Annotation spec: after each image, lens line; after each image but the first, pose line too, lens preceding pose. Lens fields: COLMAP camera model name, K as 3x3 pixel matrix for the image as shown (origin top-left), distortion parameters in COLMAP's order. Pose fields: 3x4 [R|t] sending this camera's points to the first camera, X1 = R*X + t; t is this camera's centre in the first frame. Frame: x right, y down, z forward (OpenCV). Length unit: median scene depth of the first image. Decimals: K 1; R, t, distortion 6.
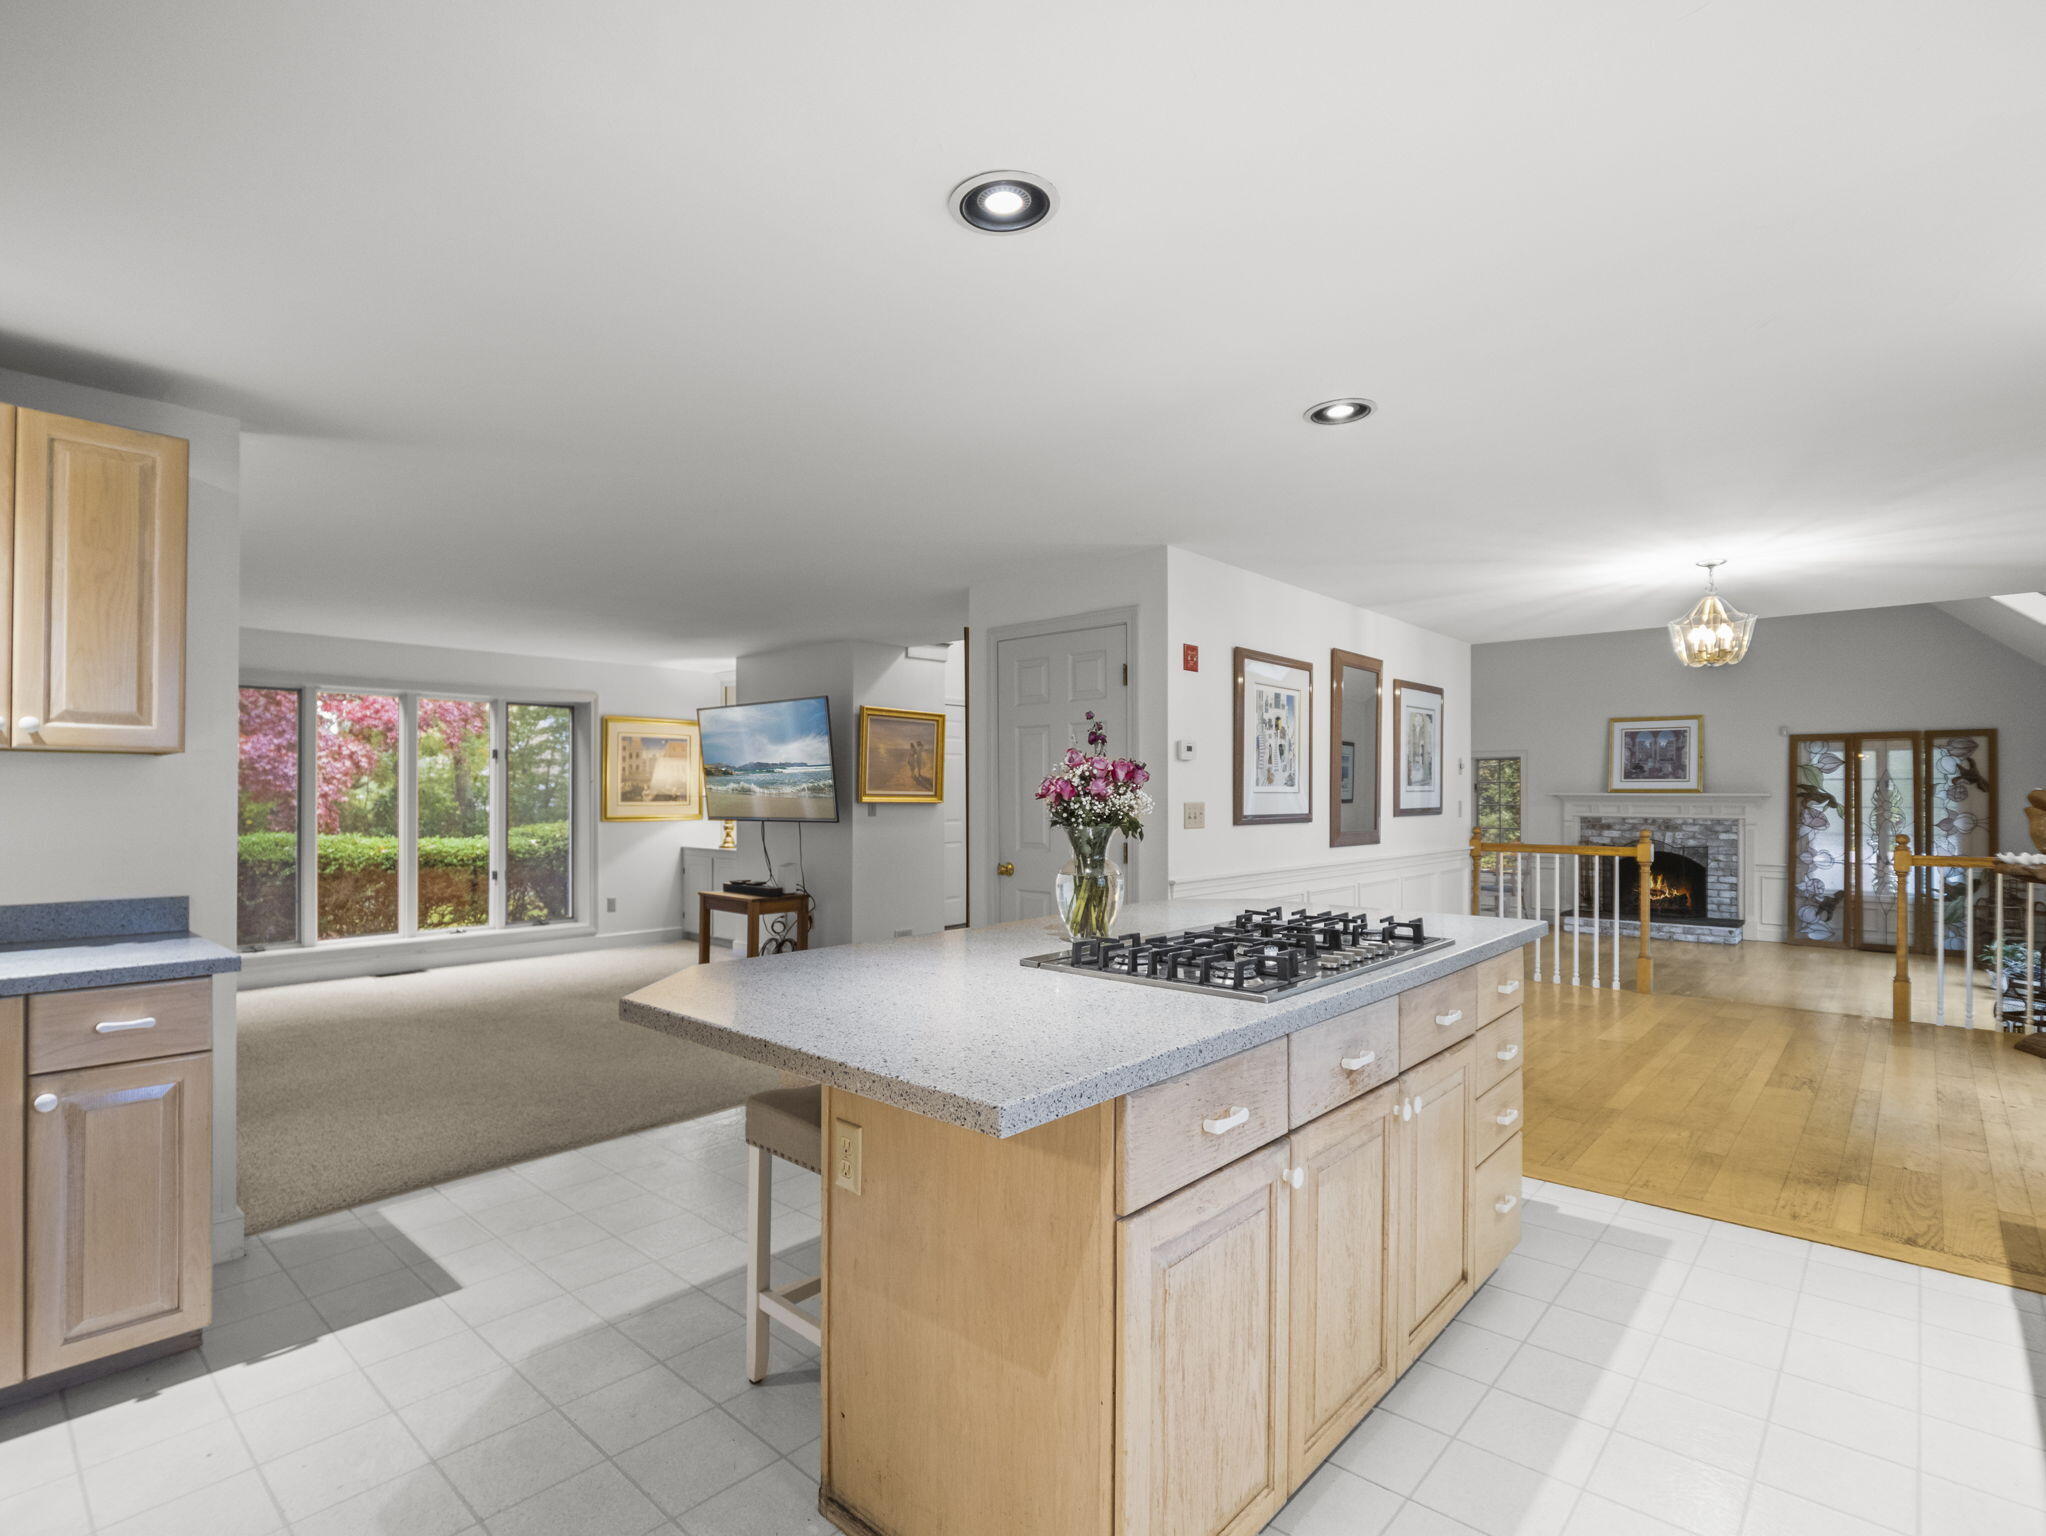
lens RADIAL K [[996.2, 0, 1020.4], [0, 996.2, 795.2], [0, 0, 1]] dist [-0.004122, -0.012863]
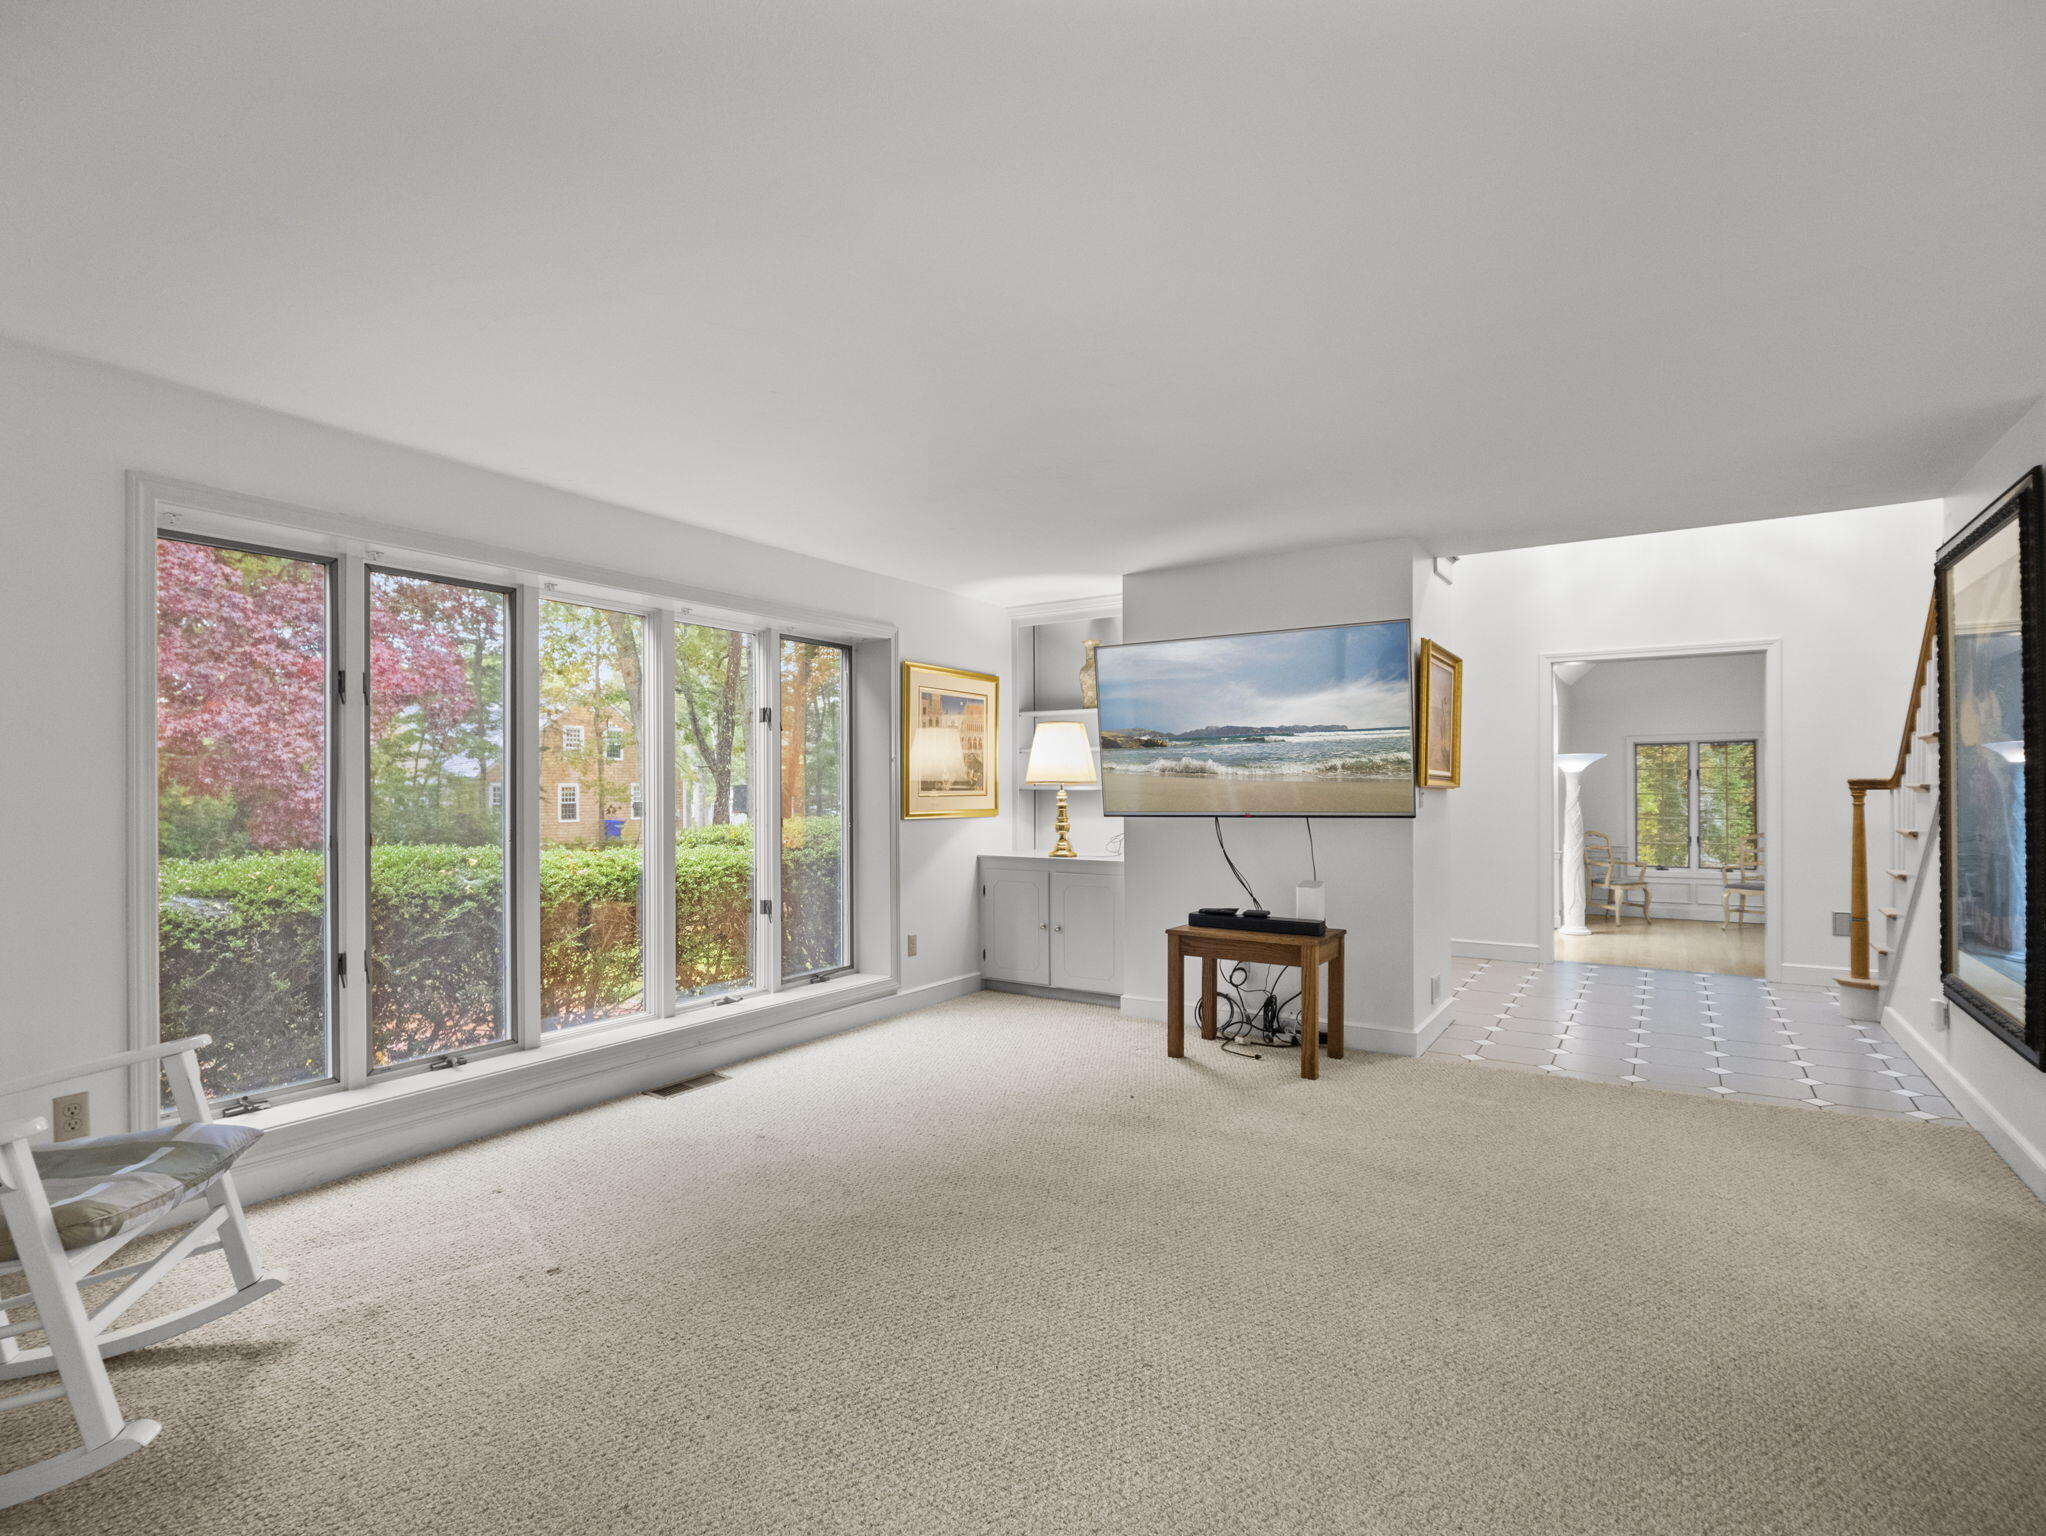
lens RADIAL K [[996.2, 0, 1020.4], [0, 996.2, 795.2], [0, 0, 1]] dist [-0.004122, -0.012863]
pose [[0.988606, -0.005059, 0.150442, -0.352150], [0.004663, 0.999985, 0.002984, 0.006432], [-0.150454, -0.002249, 0.988614, 0.267484]]
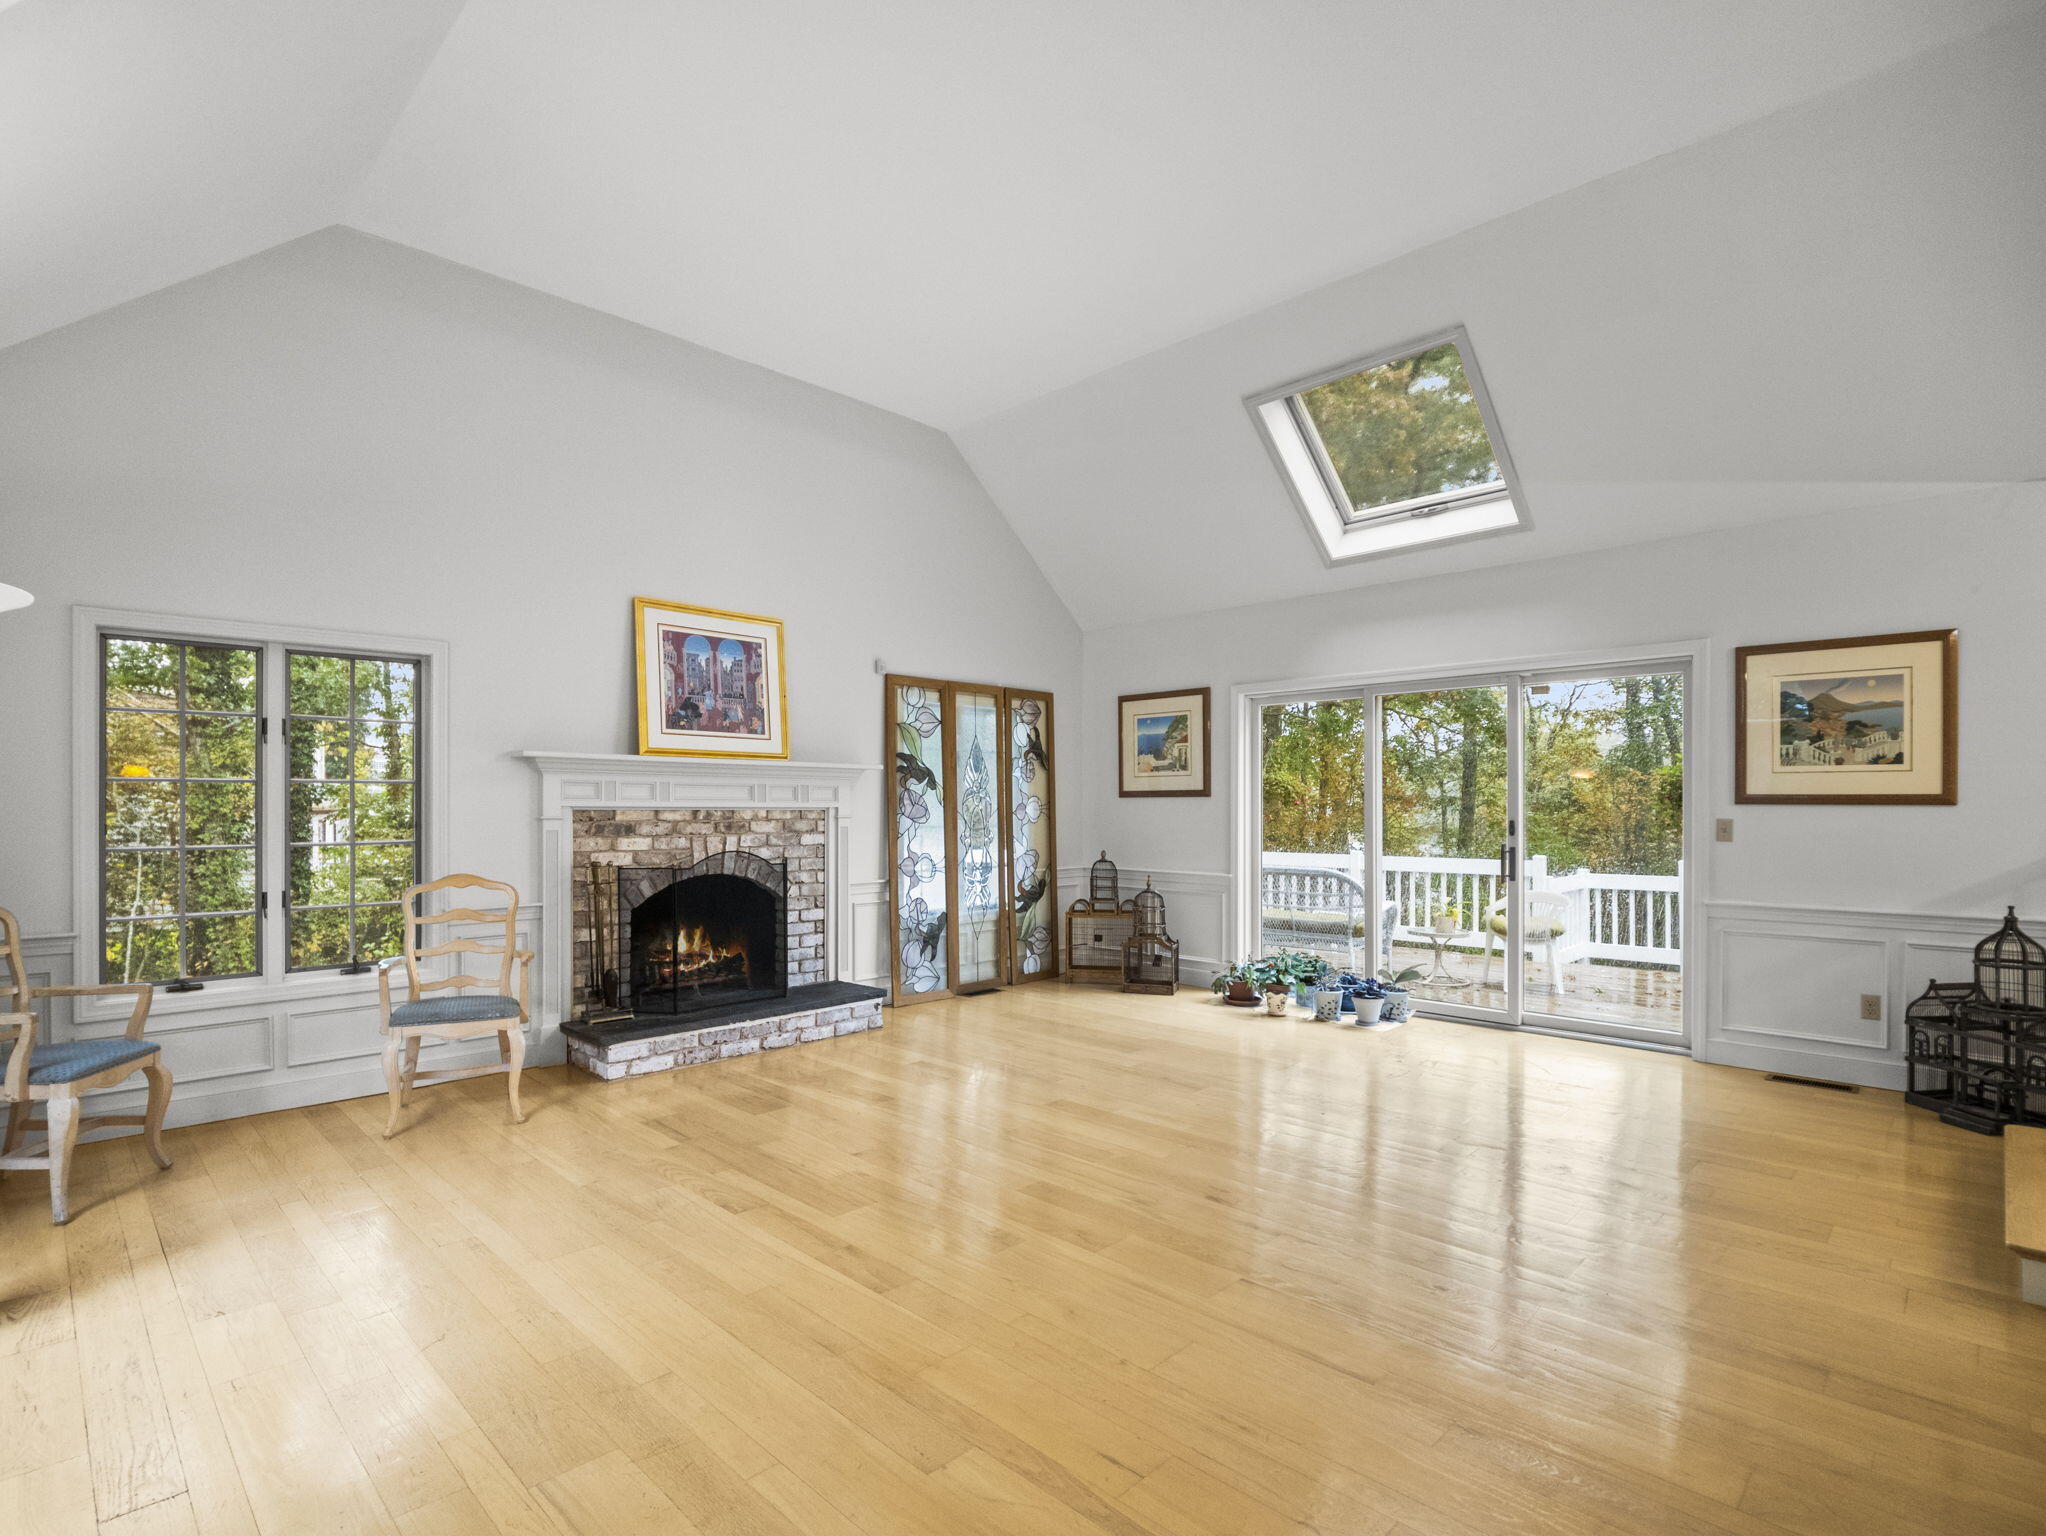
lens RADIAL K [[996.2, 0, 1020.4], [0, 996.2, 795.2], [0, 0, 1]] dist [-0.004122, -0.012863]
pose [[0.045025, 0.011779, 0.998916, 0.155803], [0.002520, 0.999926, -0.011904, 0.025089], [-0.998983, 0.003053, 0.044992, 0.918278]]
